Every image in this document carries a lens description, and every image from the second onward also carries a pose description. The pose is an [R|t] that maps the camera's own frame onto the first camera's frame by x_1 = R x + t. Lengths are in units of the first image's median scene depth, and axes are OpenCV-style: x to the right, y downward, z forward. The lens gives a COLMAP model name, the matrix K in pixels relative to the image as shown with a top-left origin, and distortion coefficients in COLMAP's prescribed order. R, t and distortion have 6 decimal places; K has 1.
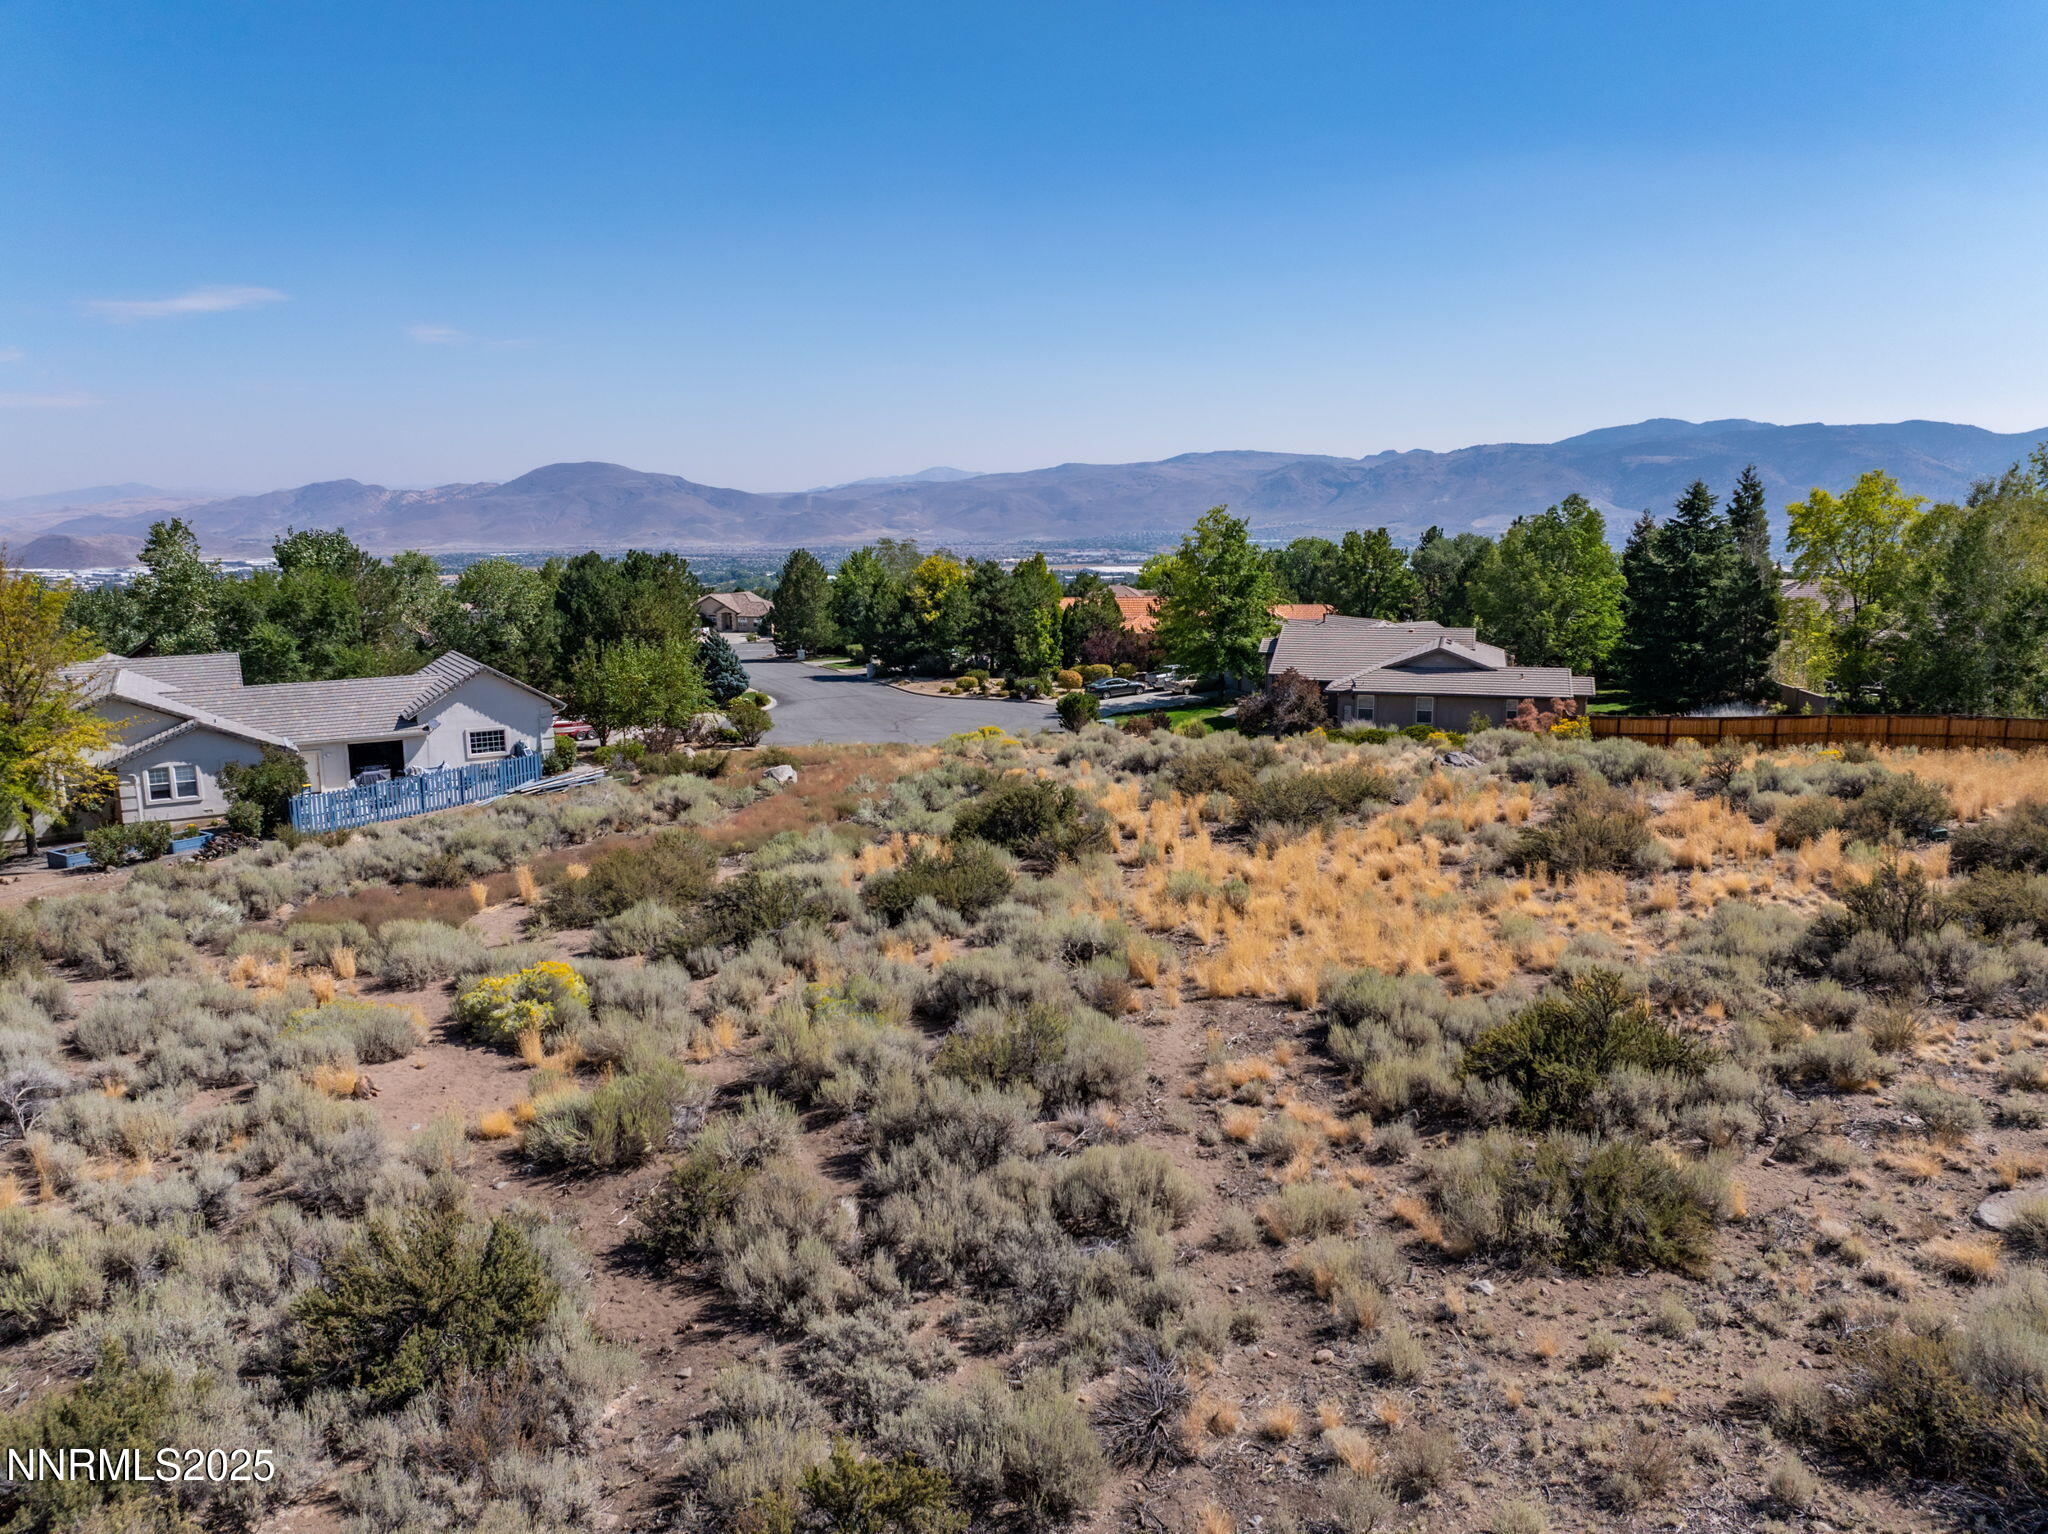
lens RADIAL K [[1441.7, 0, 1027.4], [0, 1441.7, 750.9], [0, 0, 1]] dist [-0.046758, 0.016426]
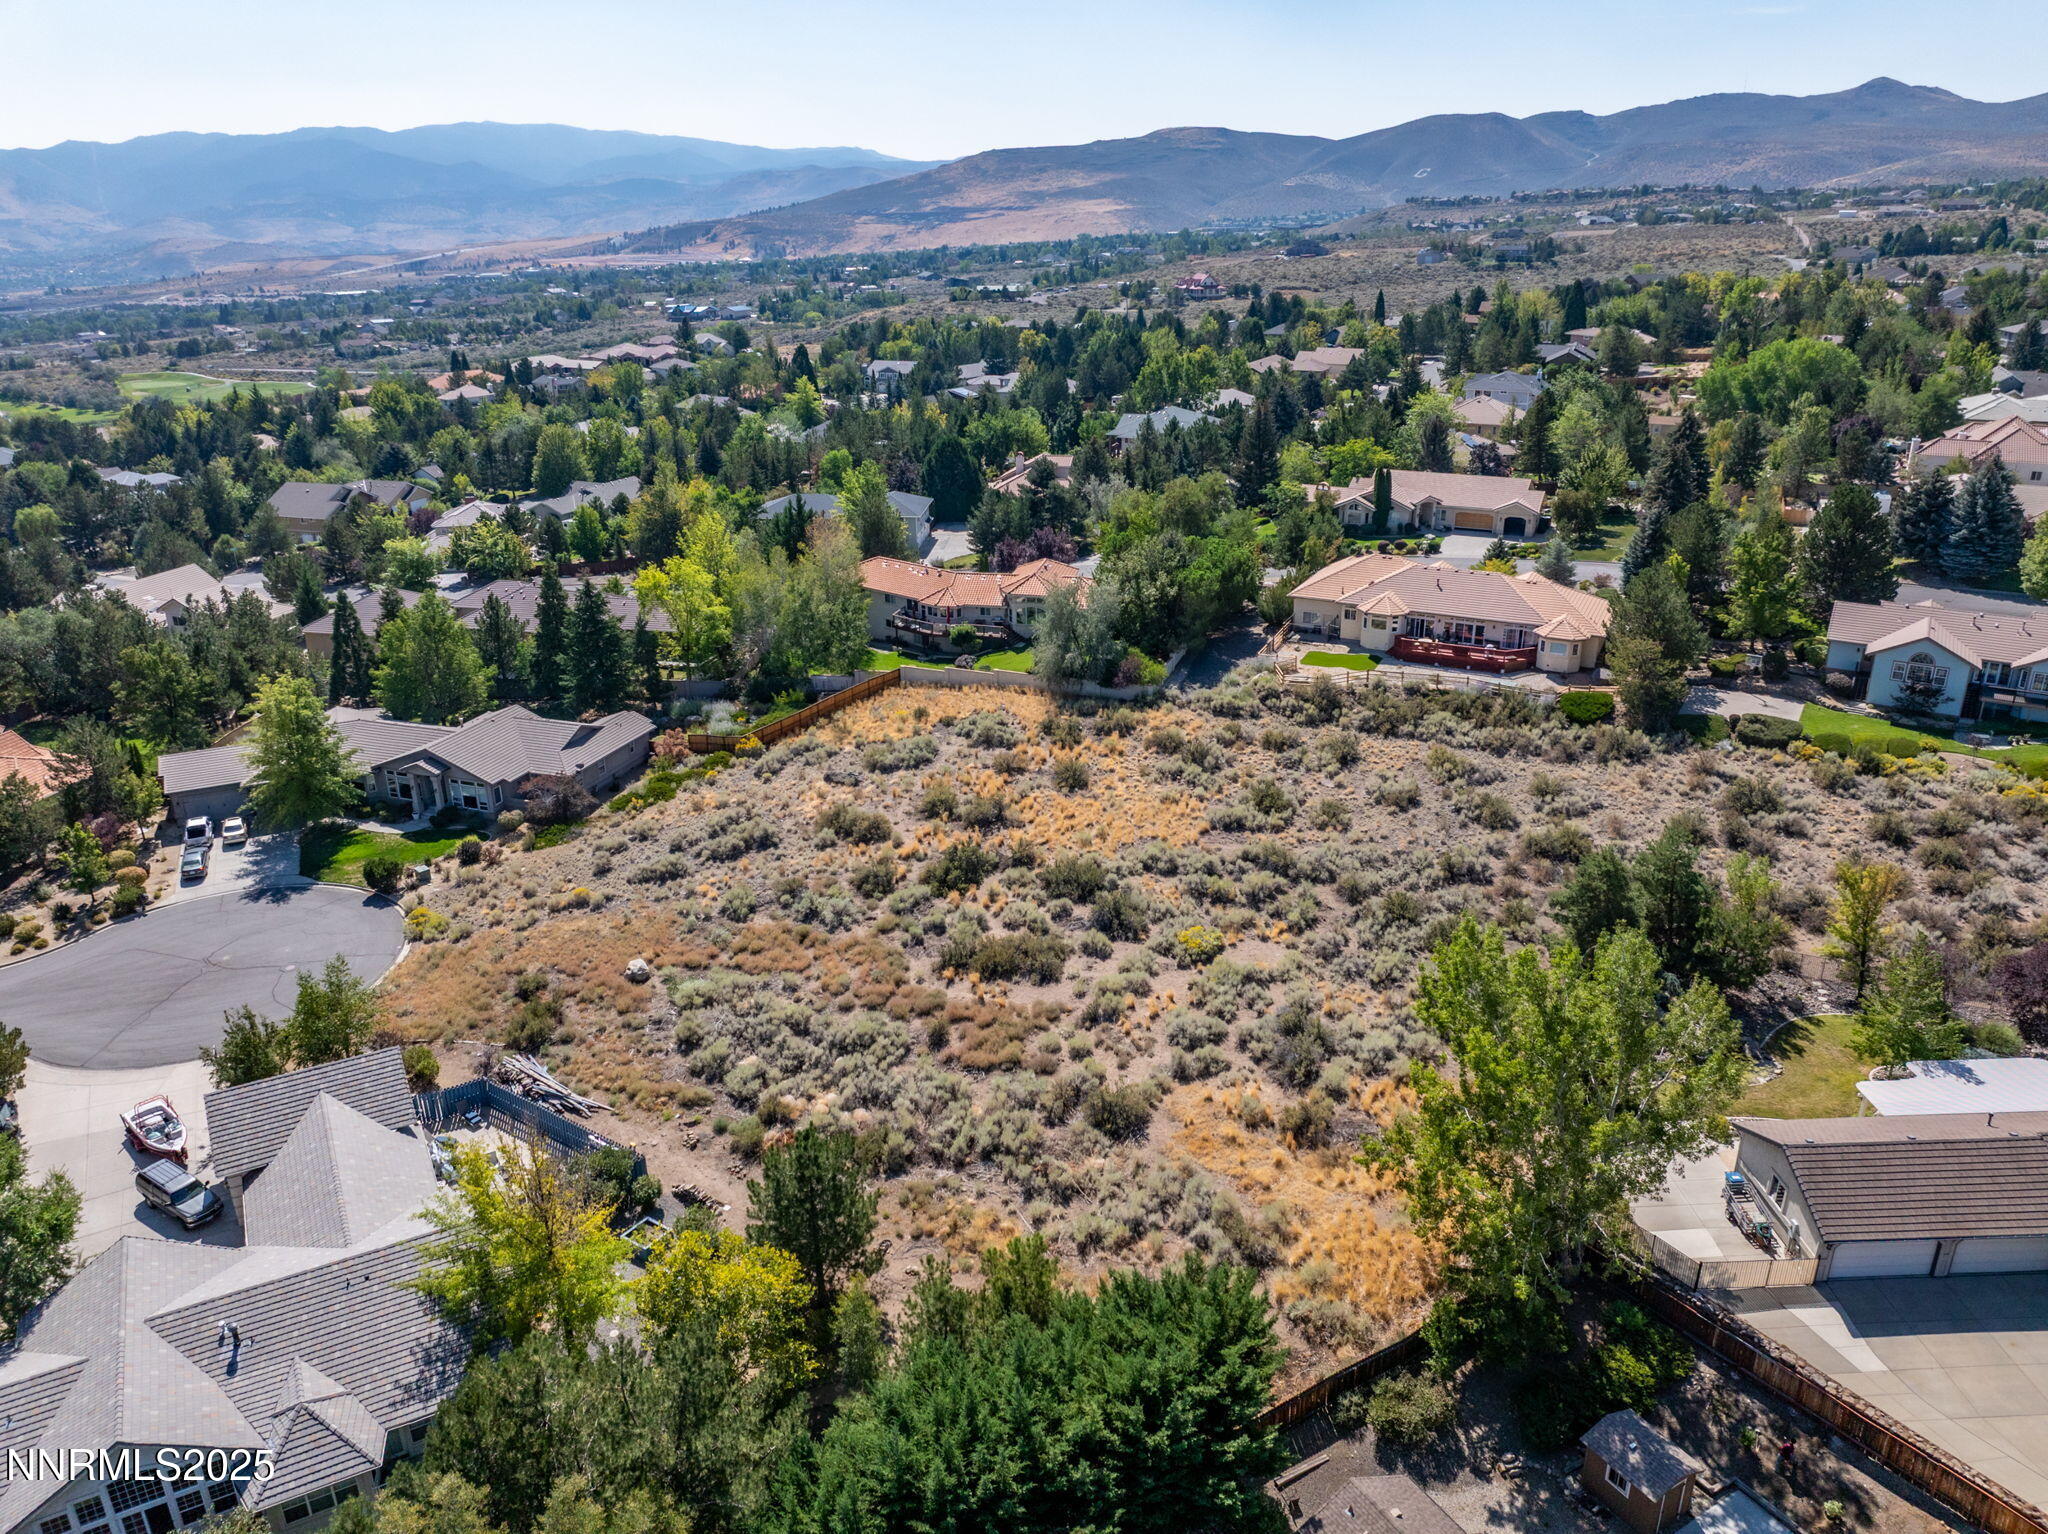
lens RADIAL K [[1441.7, 0, 1035.7], [0, 1441.7, 773.4], [0, 0, 1]] dist [-0.046758, 0.016426]
pose [[0.013668, -0.357375, 0.933861, -1.214831], [0.171523, 0.920943, 0.349921, -0.501607], [-0.985085, 0.155396, 0.073885, 0.435569]]
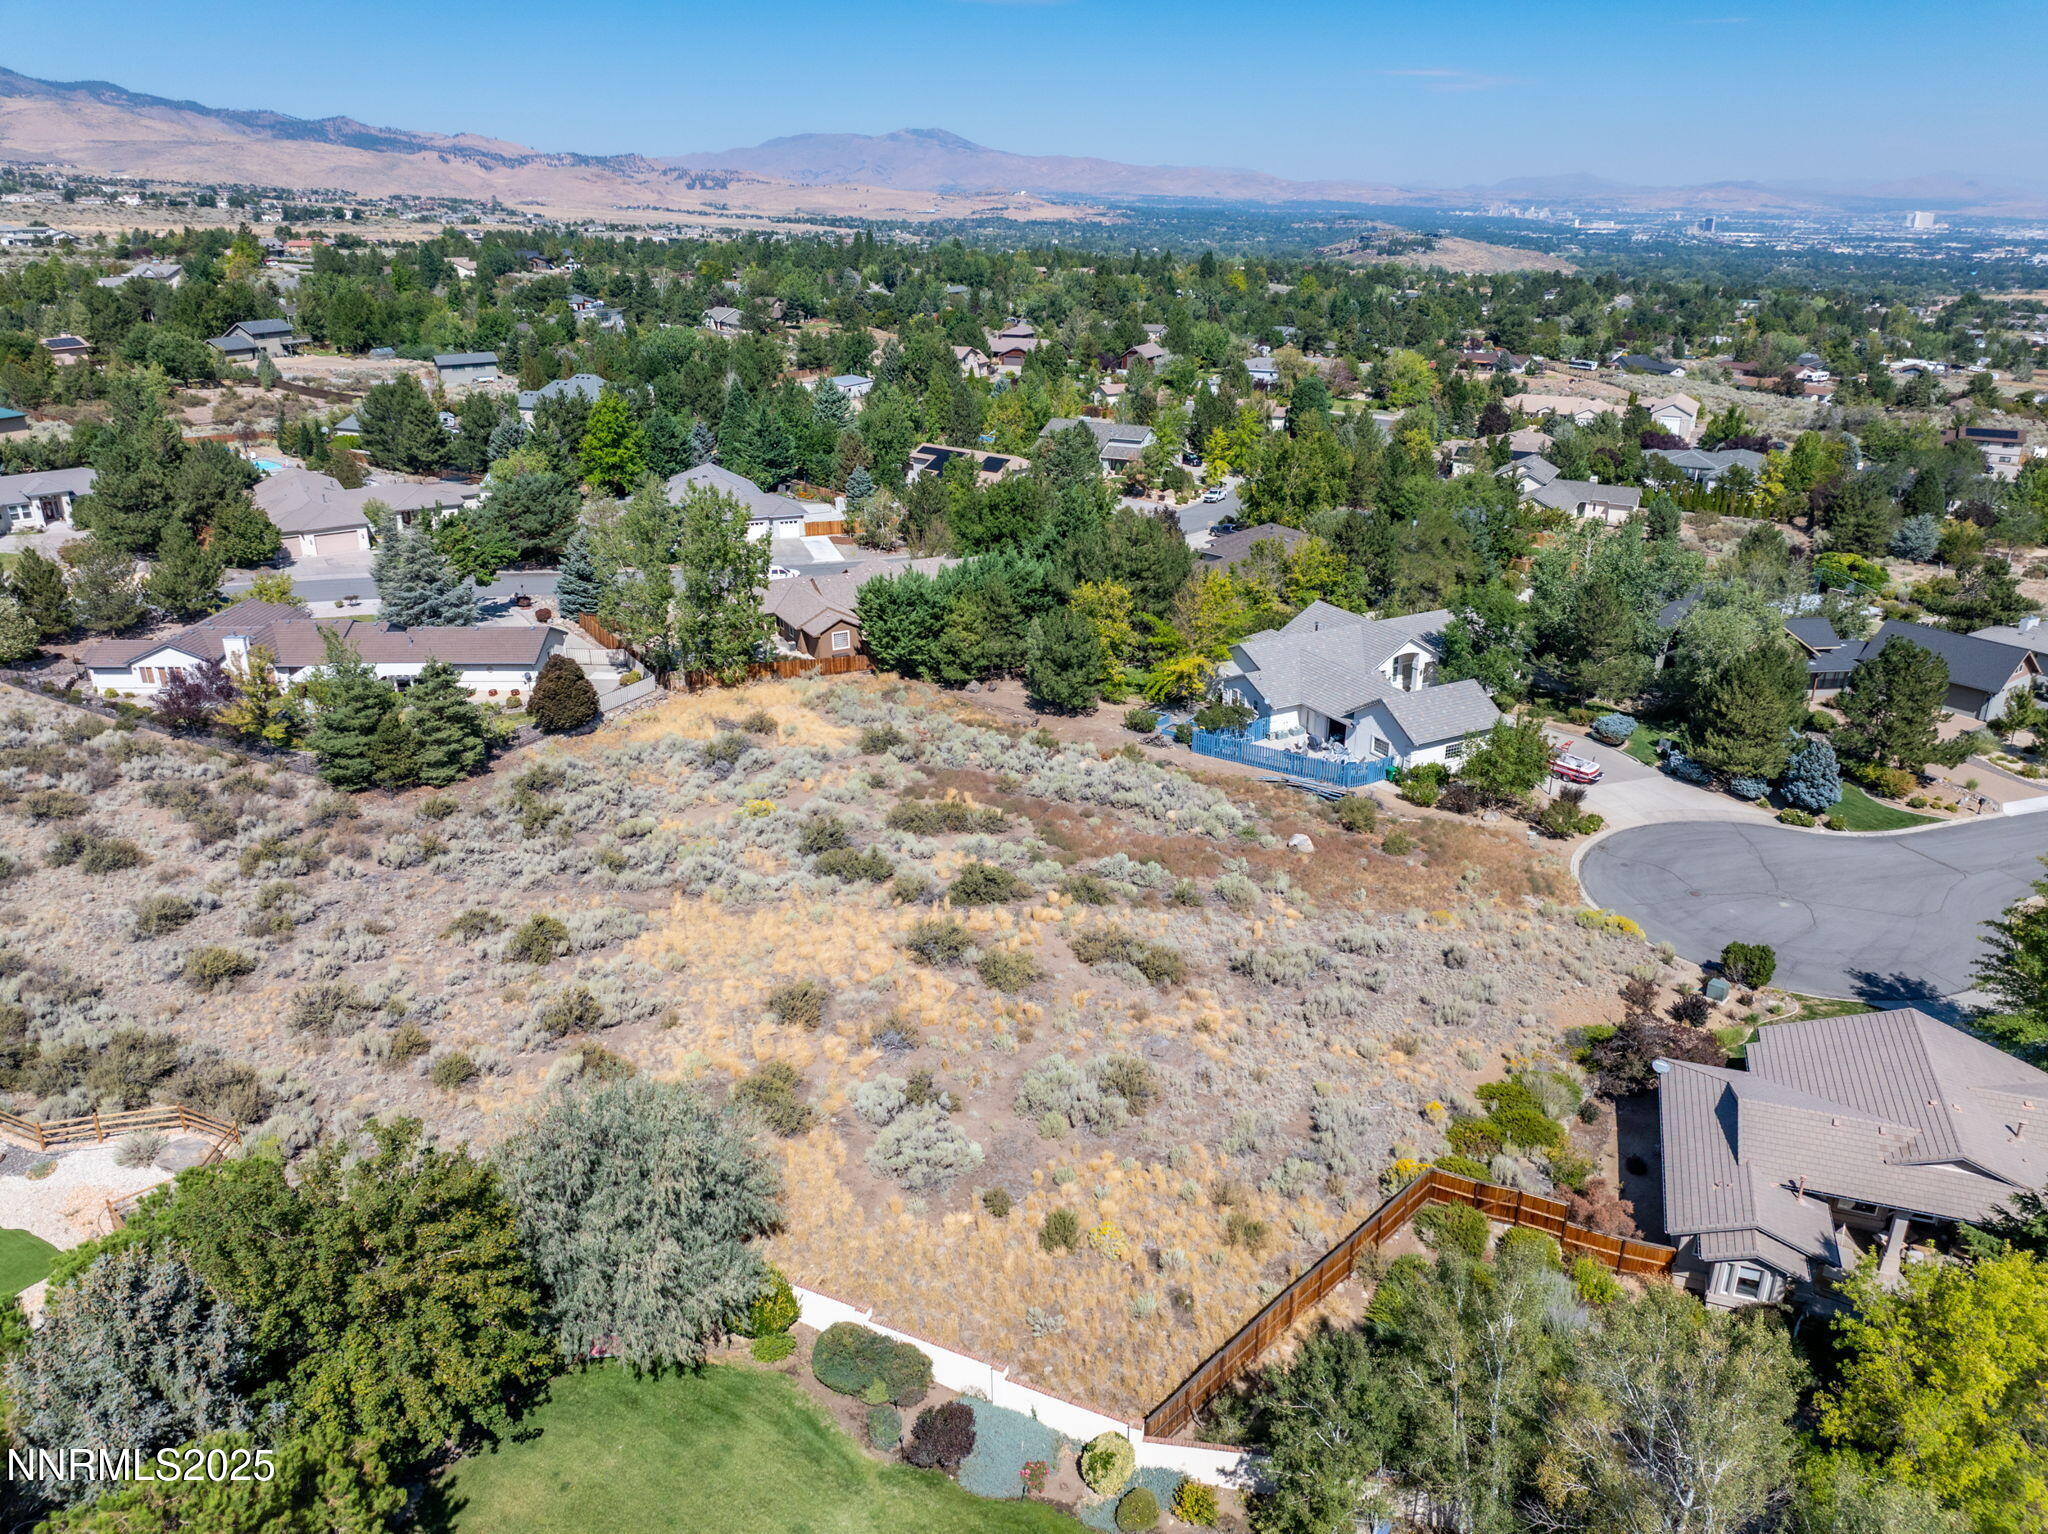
lens RADIAL K [[1441.7, 0, 1021.5], [0, 1441.7, 762.2], [0, 0, 1]] dist [-0.046758, 0.016426]
pose [[-0.061375, 0.373209, -0.925715, 0.983145], [-0.158606, 0.912032, 0.378208, -0.476989], [0.985433, 0.170037, 0.003217, 0.625928]]
